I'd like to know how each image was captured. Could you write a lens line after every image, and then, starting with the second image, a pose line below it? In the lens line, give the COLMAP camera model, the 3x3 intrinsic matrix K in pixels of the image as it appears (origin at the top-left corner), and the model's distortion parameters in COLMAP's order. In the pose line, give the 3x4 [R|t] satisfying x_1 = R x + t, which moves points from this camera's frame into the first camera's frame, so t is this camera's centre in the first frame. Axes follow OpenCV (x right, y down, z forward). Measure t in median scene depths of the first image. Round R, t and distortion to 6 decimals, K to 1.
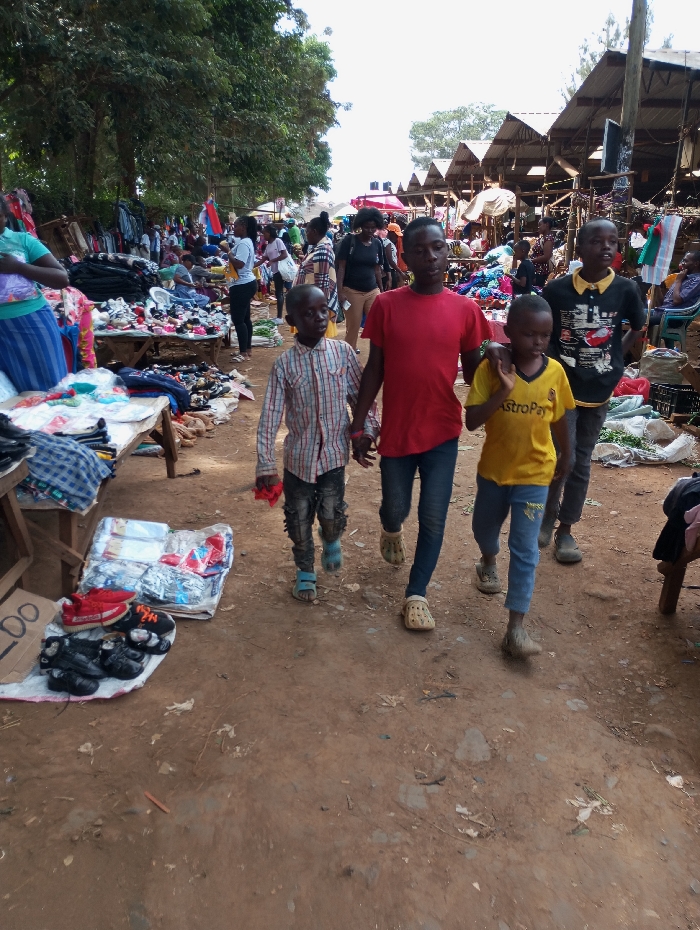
lens RADIAL K [[706.5, 0, 350.0], [0, 706.5, 465.0], [0, 0, 1]] dist [0.034637, -0.072853]
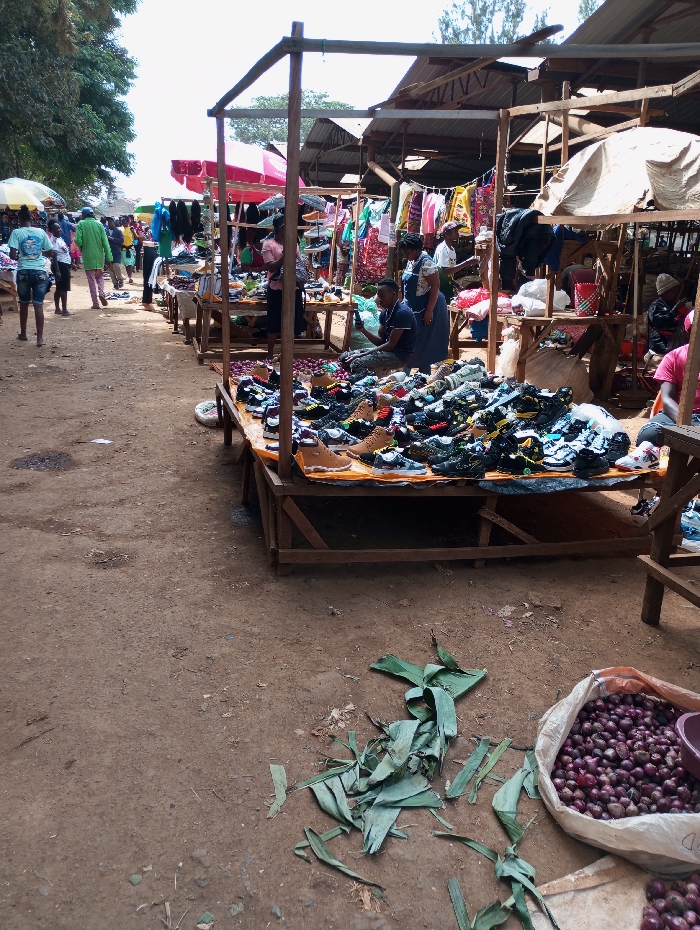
lens RADIAL K [[706.5, 0, 350.0], [0, 706.5, 465.0], [0, 0, 1]] dist [0.034637, -0.072853]
pose [[0.969275, -0.046113, 0.241618, -0.007056], [0.047283, 0.998881, 0.000954, -0.205126], [-0.241392, 0.010500, 0.970371, 0.606947]]
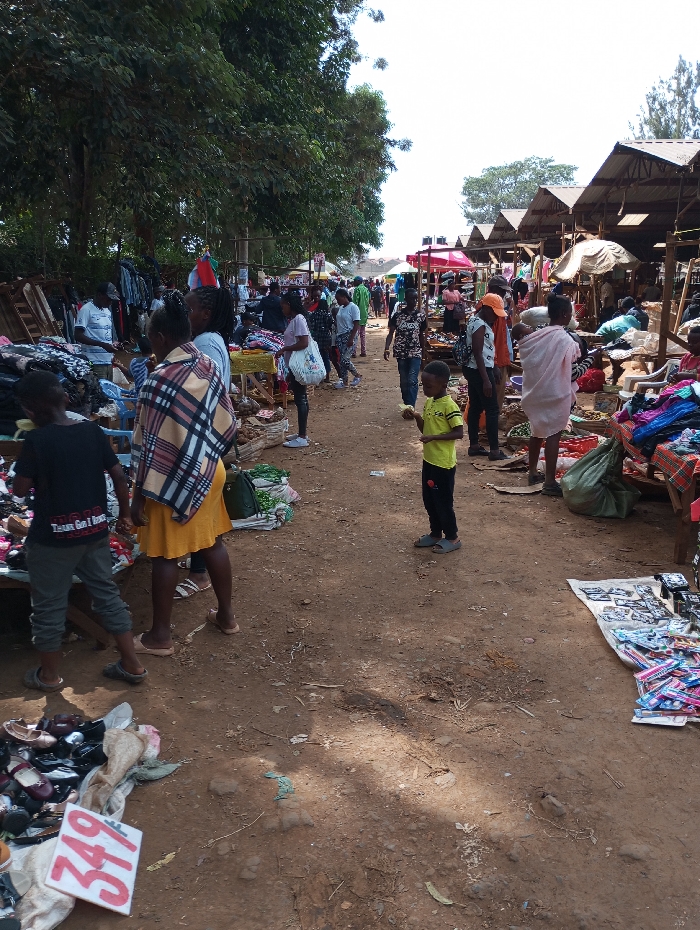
lens RADIAL K [[719.4, 0, 372.1], [0, 719.4, 460.4], [0, 0, 1]] dist [0.027734, -0.066125]
pose [[0.999281, 0.005068, -0.037568, -0.006845], [-0.008161, 0.996546, -0.082642, -0.064045], [0.037019, 0.082889, 0.995871, 0.175437]]
